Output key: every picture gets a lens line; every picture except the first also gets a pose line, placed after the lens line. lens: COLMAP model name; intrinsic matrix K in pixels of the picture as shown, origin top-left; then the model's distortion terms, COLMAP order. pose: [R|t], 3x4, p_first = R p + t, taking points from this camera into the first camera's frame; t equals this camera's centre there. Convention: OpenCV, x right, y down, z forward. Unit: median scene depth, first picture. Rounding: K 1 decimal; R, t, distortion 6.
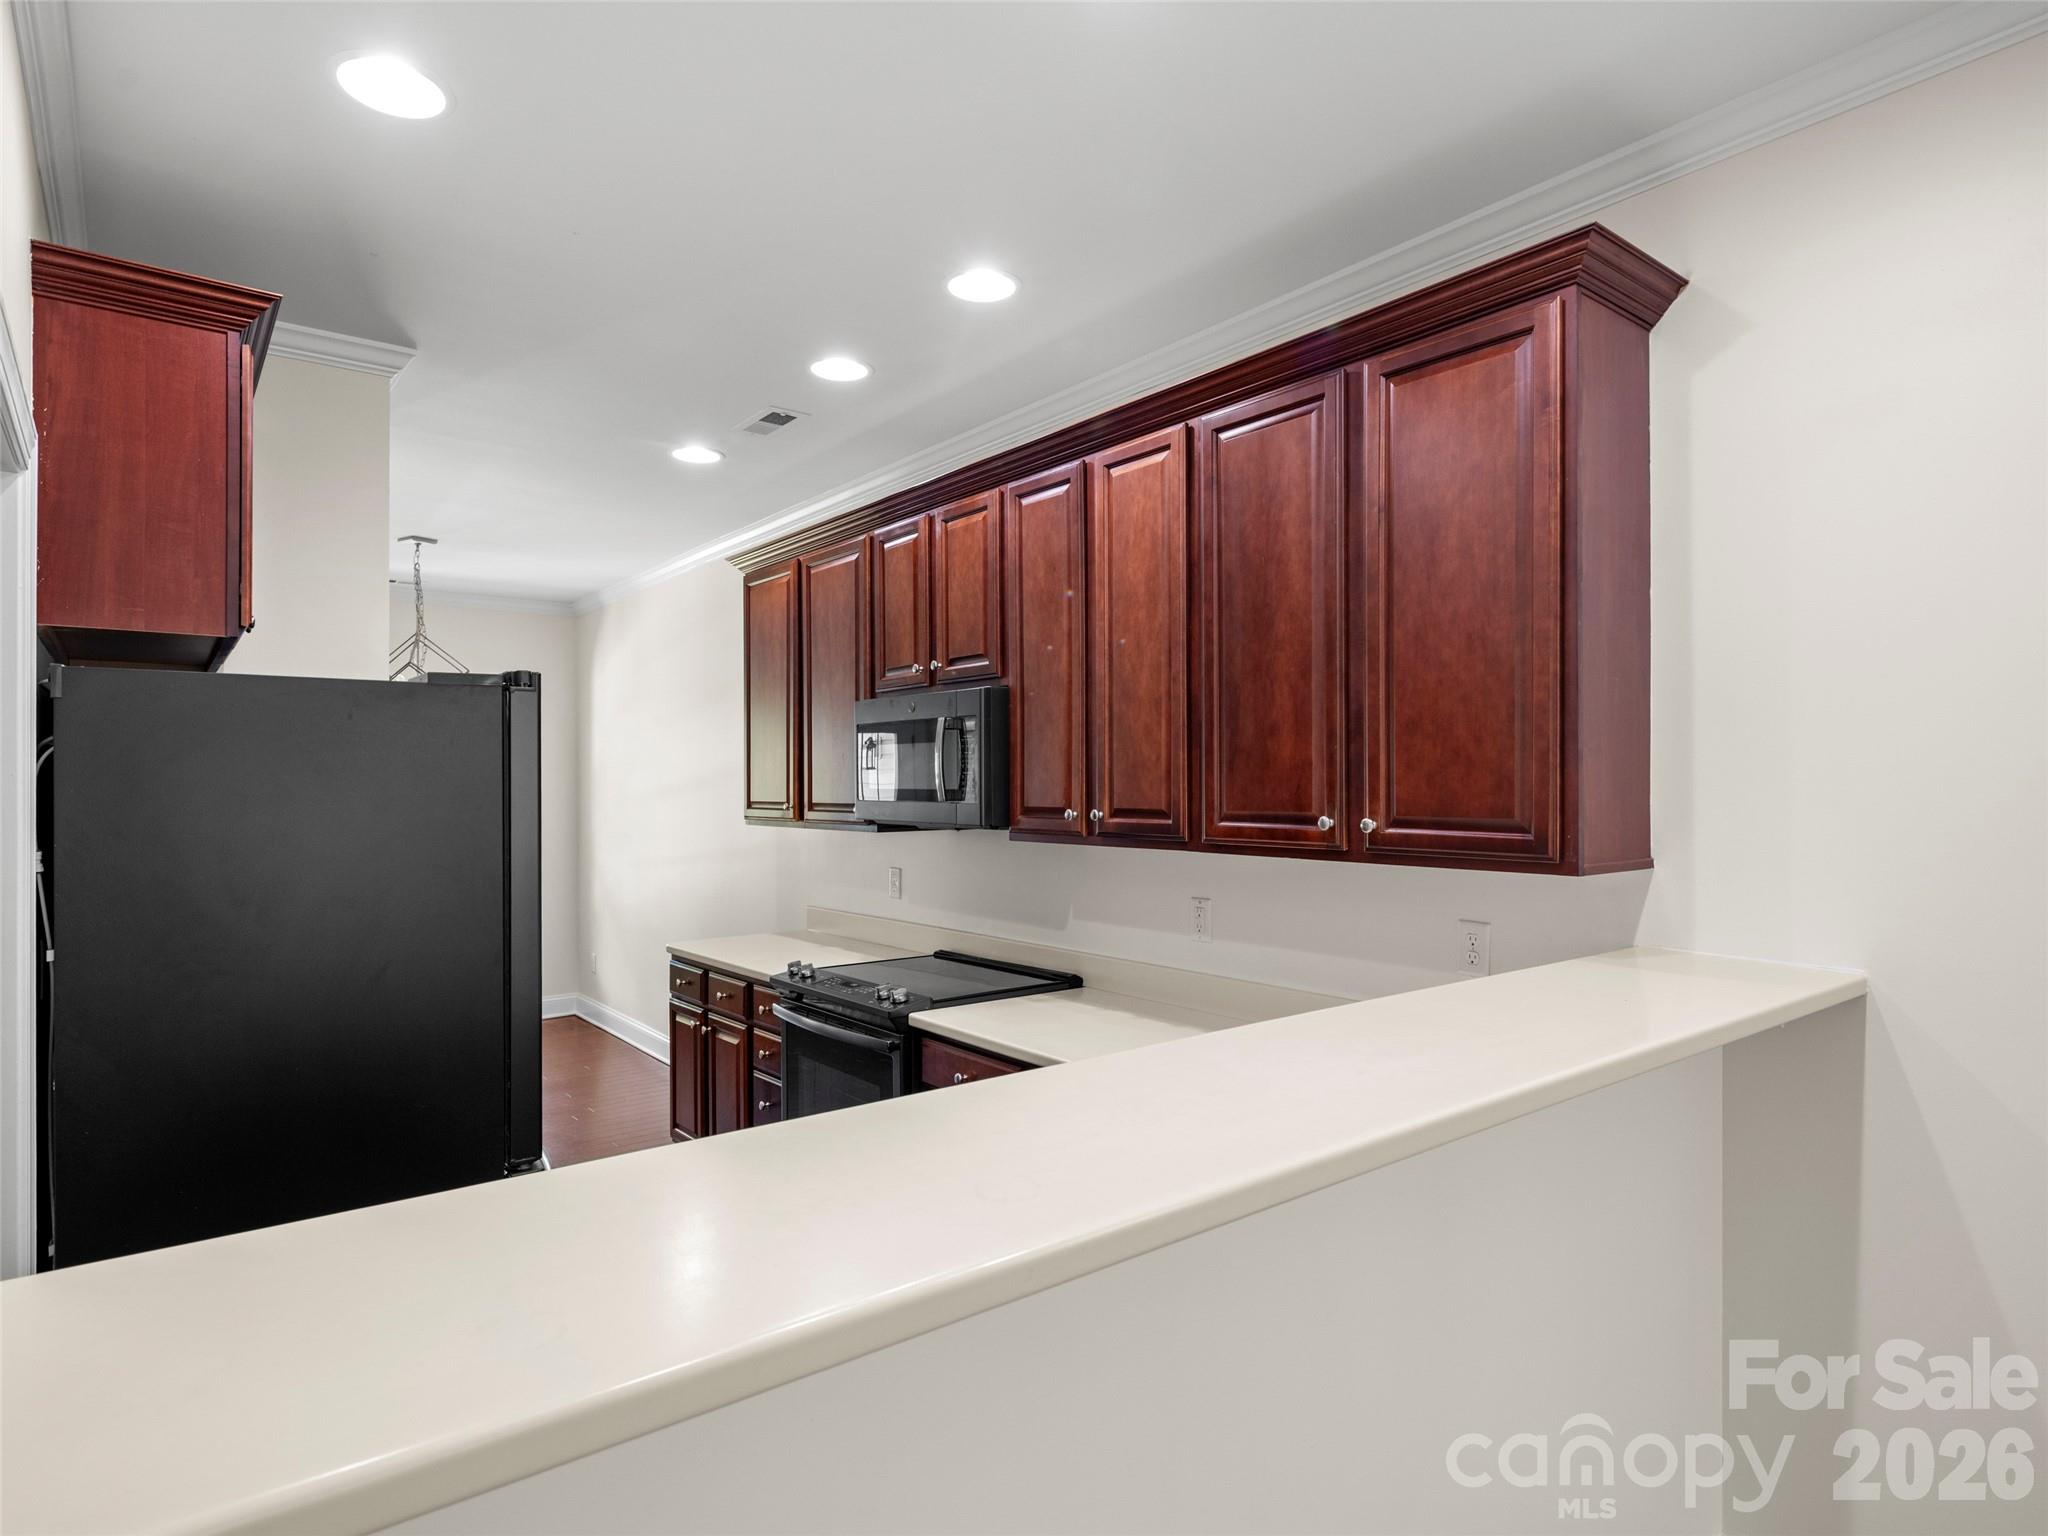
lens RADIAL K [[1132.4, 0, 1038.6], [0, 1132.4, 770.4], [0, 0, 1]] dist [0.006421, -0.005849]
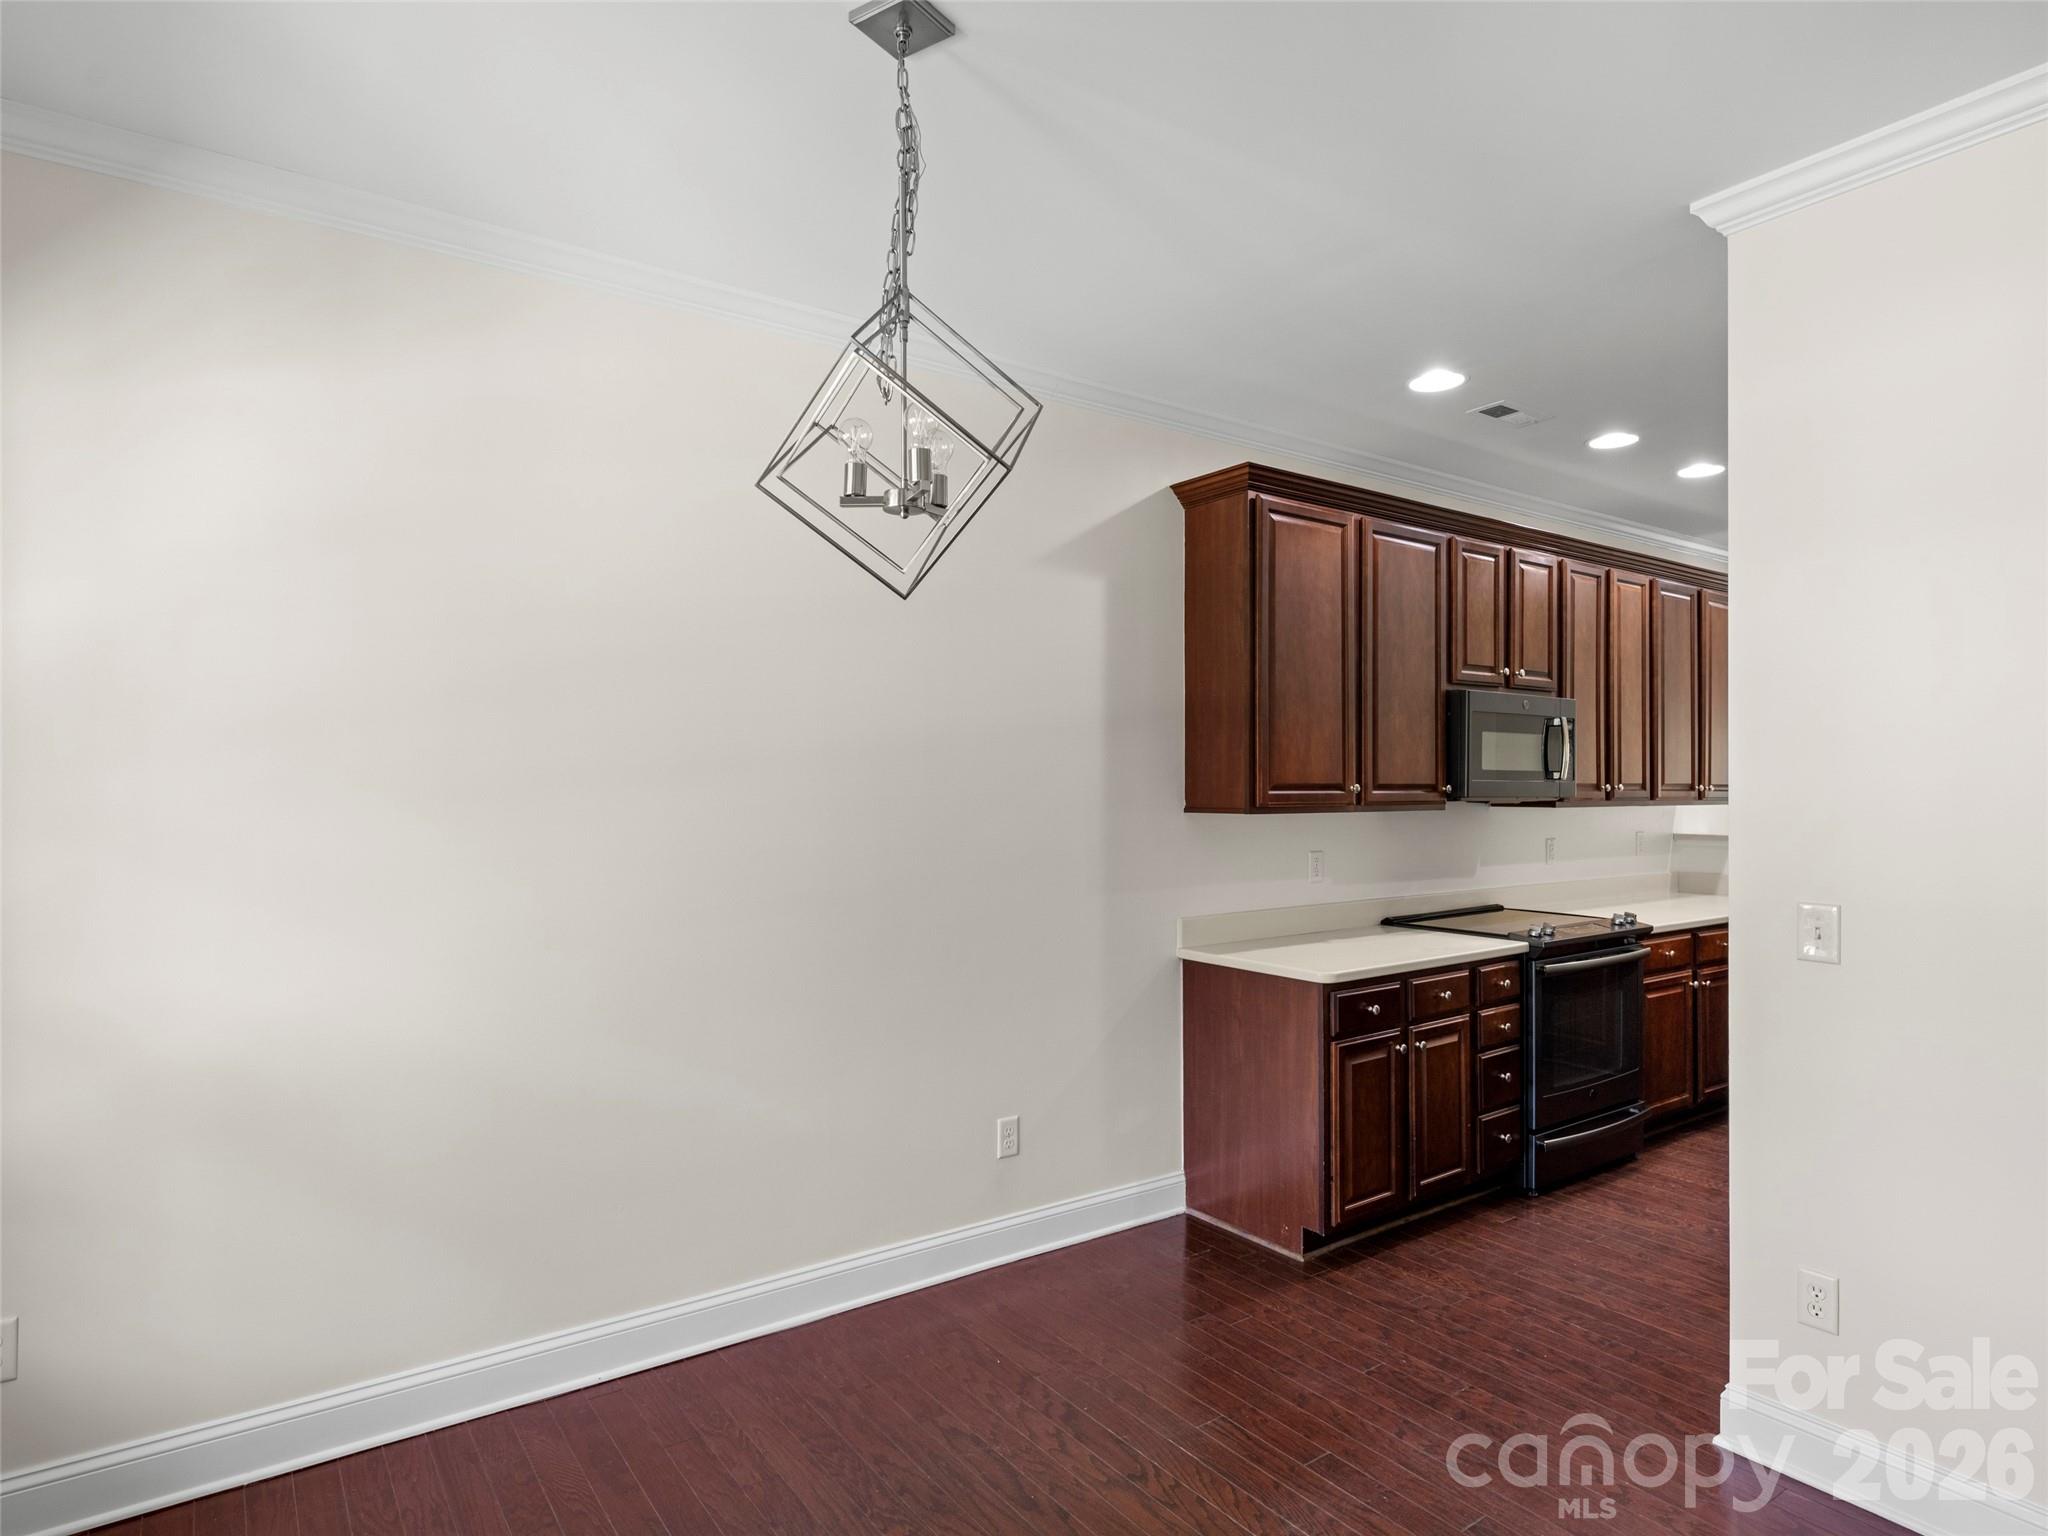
lens RADIAL K [[1132.4, 0, 1031.0], [0, 1132.4, 769.6], [0, 0, 1]] dist [0.006421, -0.005849]
pose [[0.054879, 0.017381, 0.998342, -1.208551], [-0.015138, 0.999748, -0.016573, 0.038579], [-0.998378, -0.014203, 0.055128, 1.285632]]
